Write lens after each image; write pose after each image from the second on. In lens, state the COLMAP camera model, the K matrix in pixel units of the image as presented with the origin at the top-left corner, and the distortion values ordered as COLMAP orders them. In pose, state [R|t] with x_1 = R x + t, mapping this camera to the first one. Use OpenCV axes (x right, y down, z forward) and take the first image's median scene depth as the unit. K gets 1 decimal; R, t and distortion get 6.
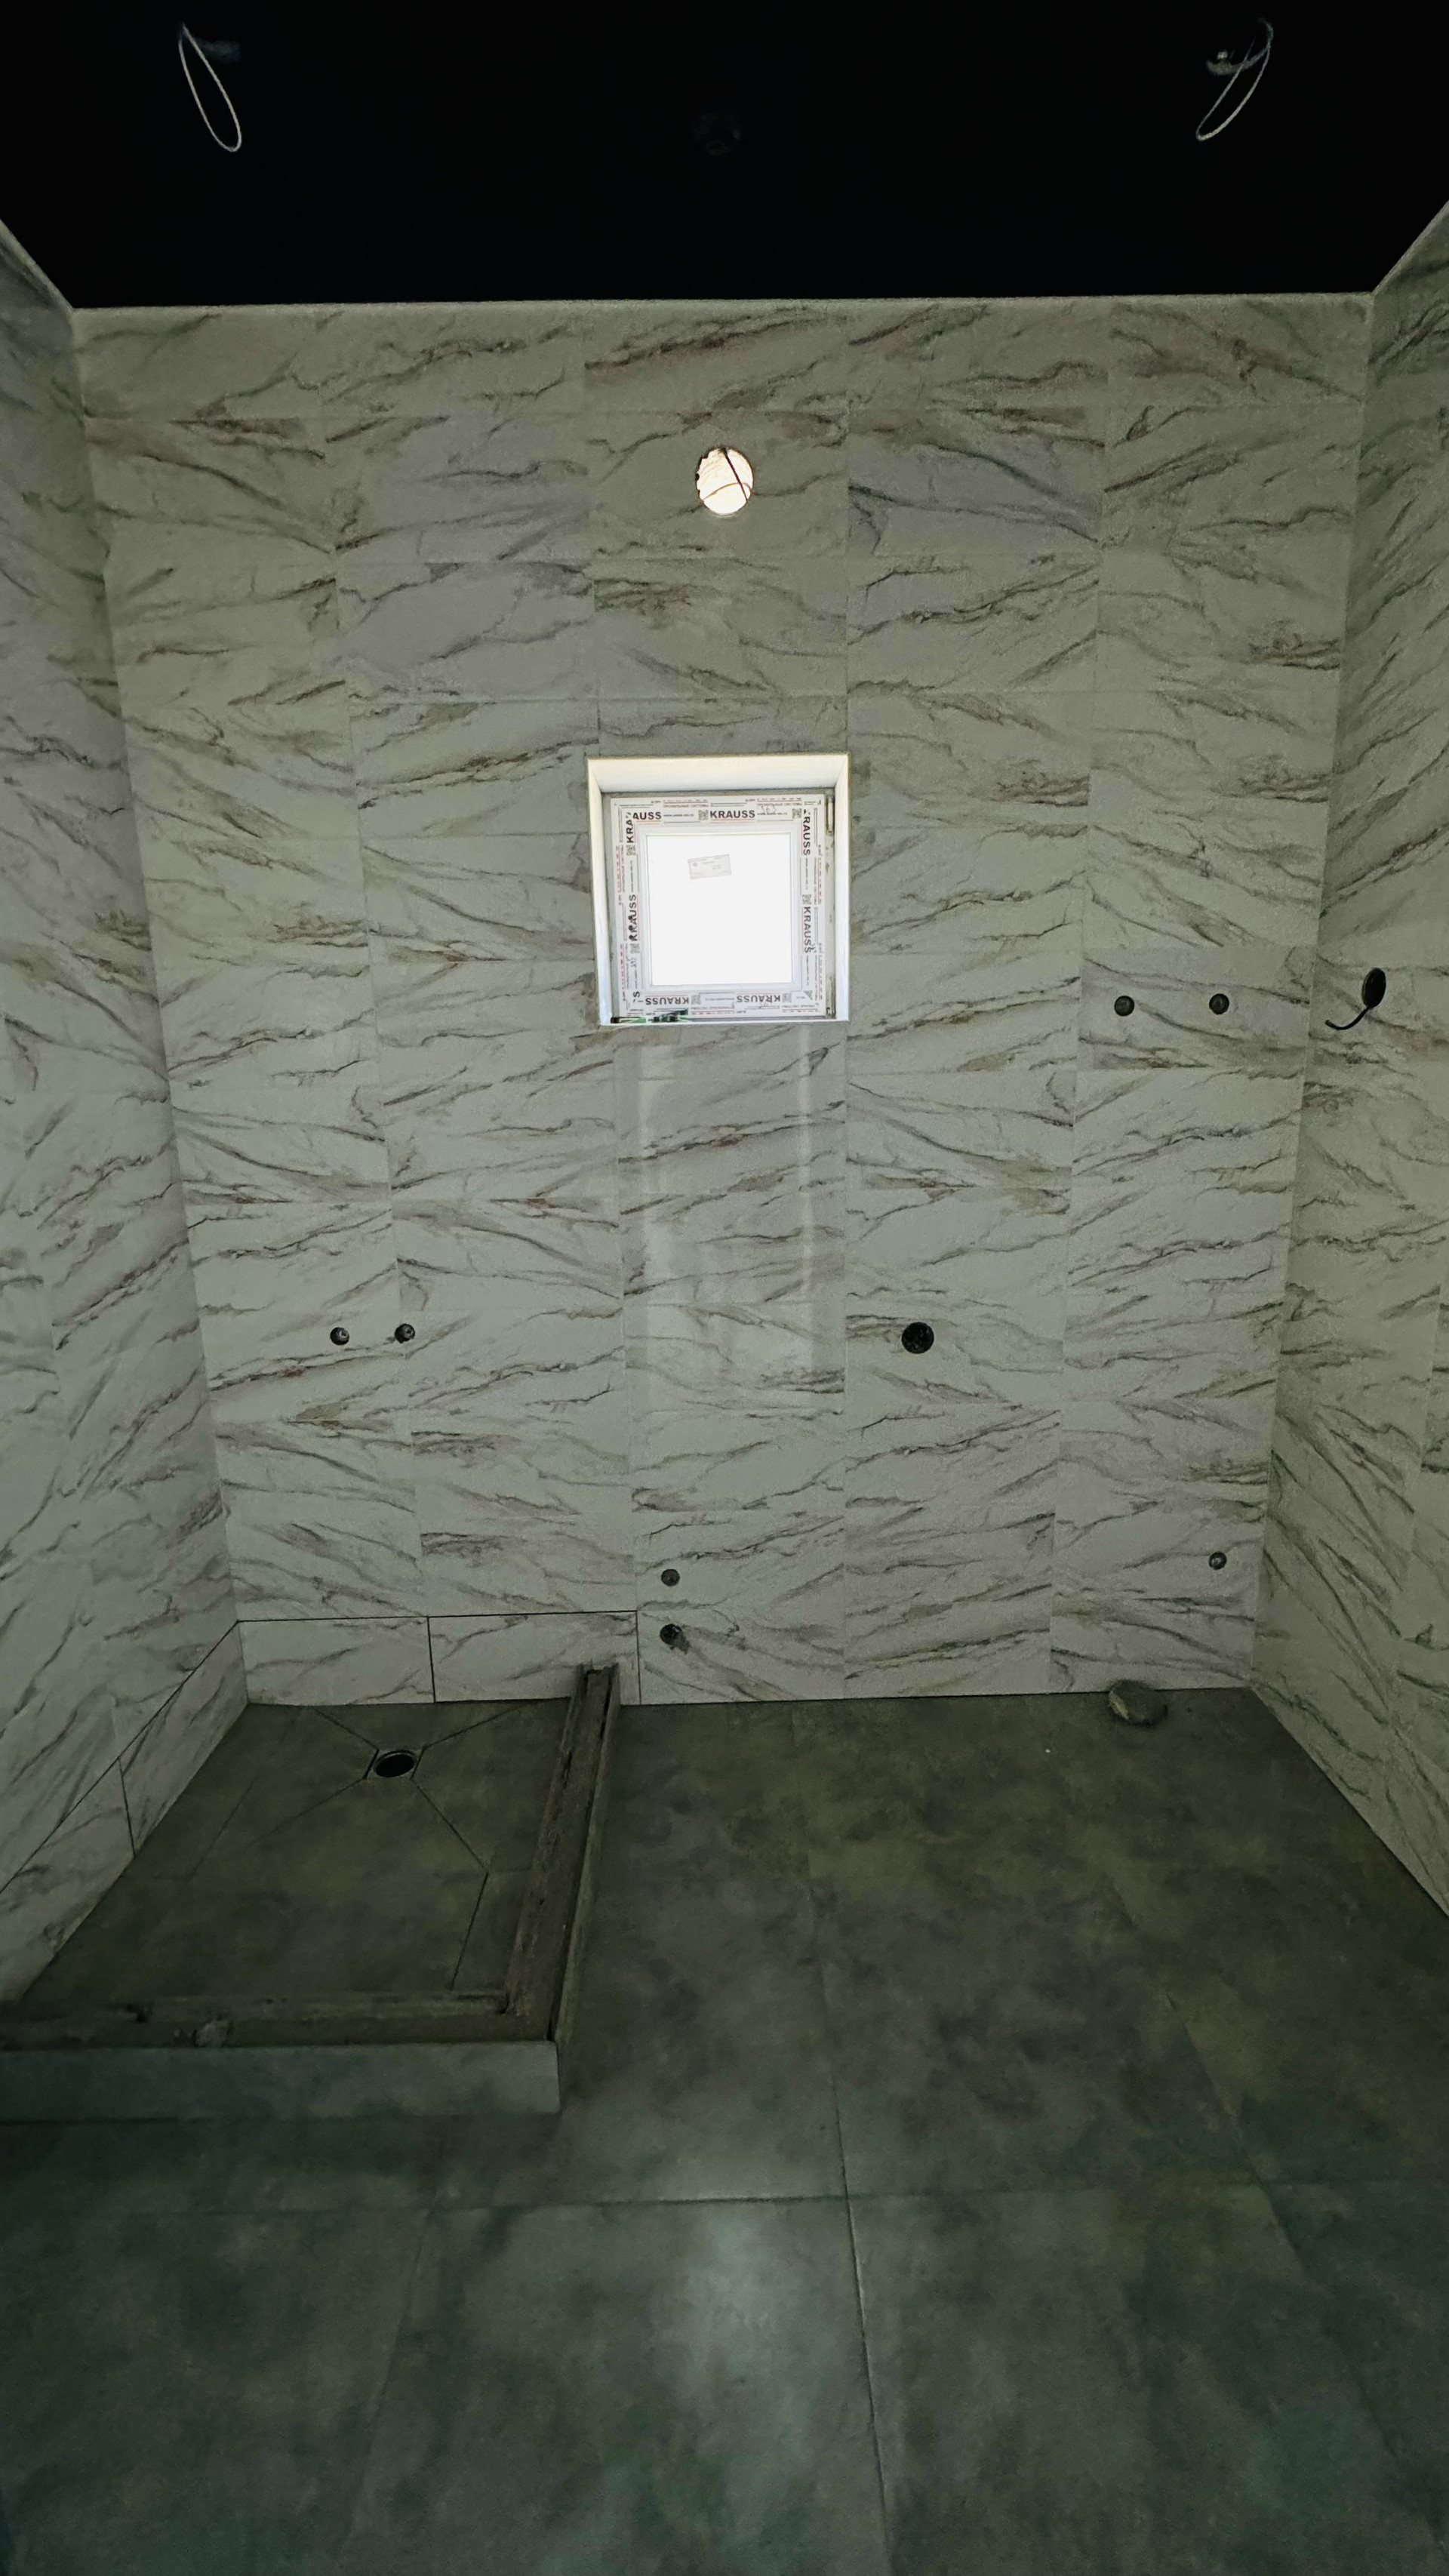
lens RADIAL K [[1018.0, 0, 728.3], [0, 1018.0, 1287.0], [0, 0, 1]] dist [-0.000483, -0.000615]
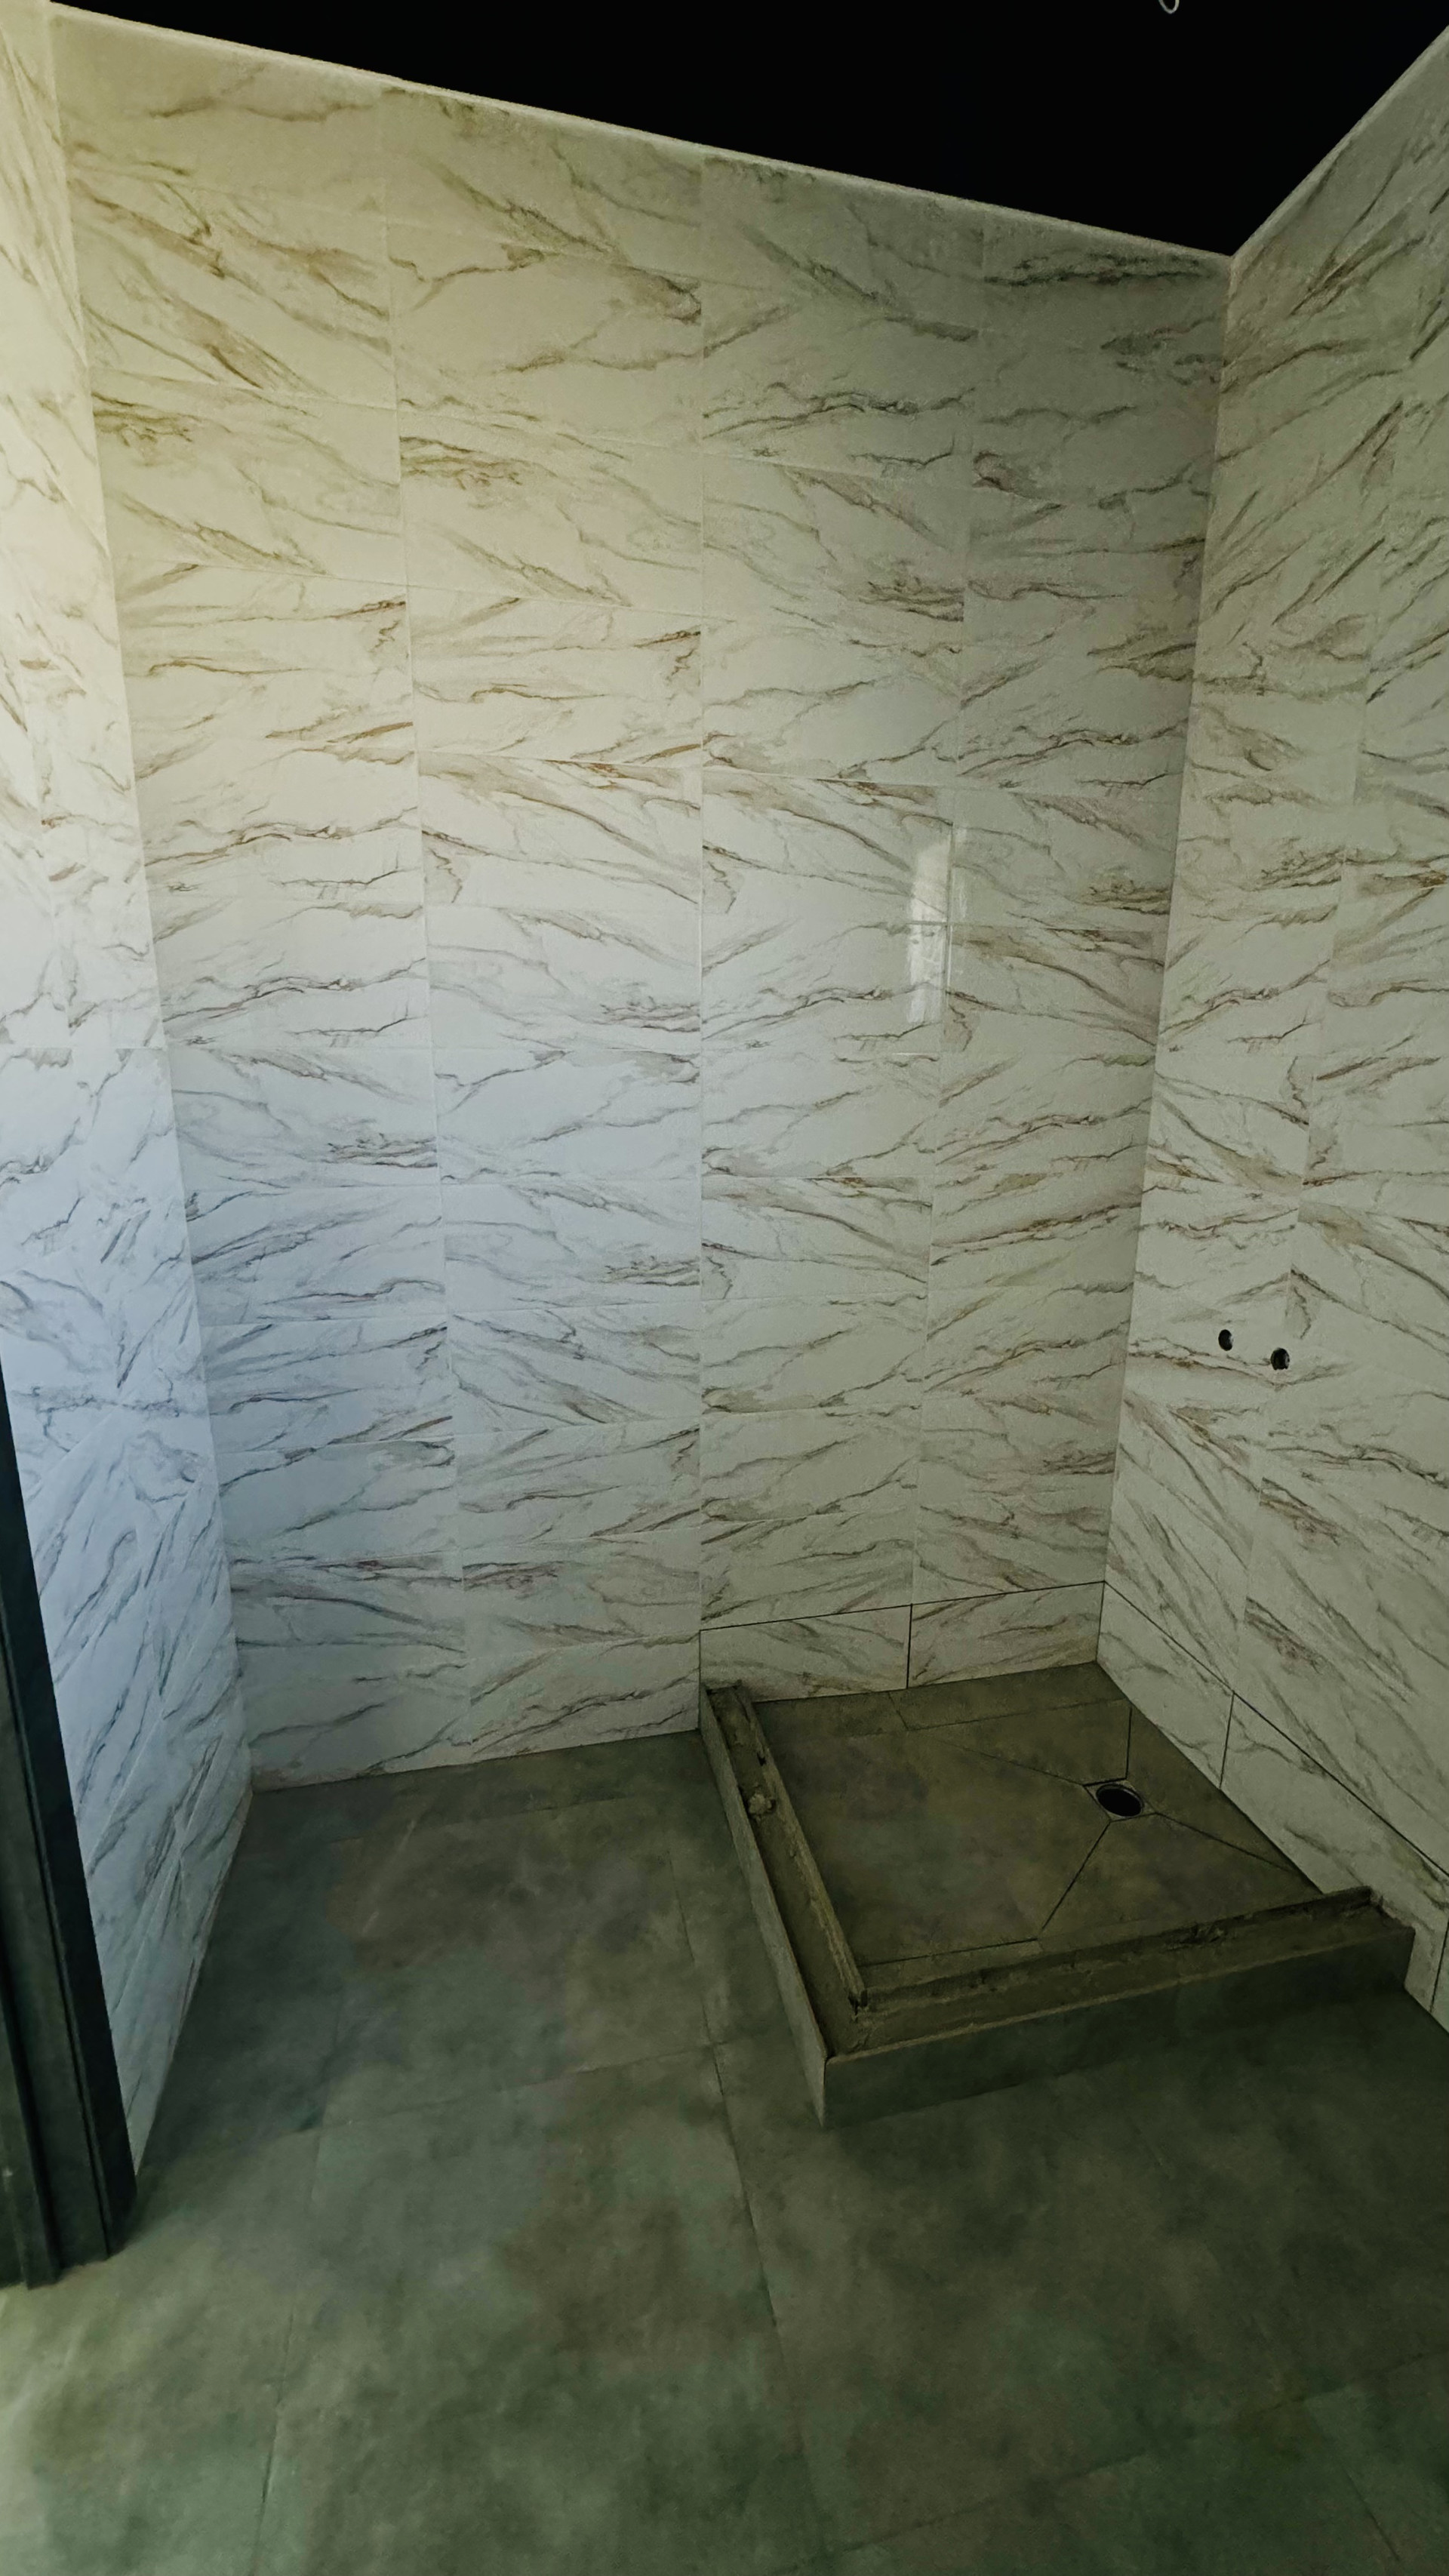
lens RADIAL K [[1018.0, 0, 727.0], [0, 1018.0, 1286.5], [0, 0, 1]] dist [-0.000483, -0.000615]
pose [[0.220399, 0.241177, -0.945123, 0.361676], [-0.207270, 0.958401, 0.196231, -0.083305], [0.953133, 0.152646, 0.261219, 0.368337]]
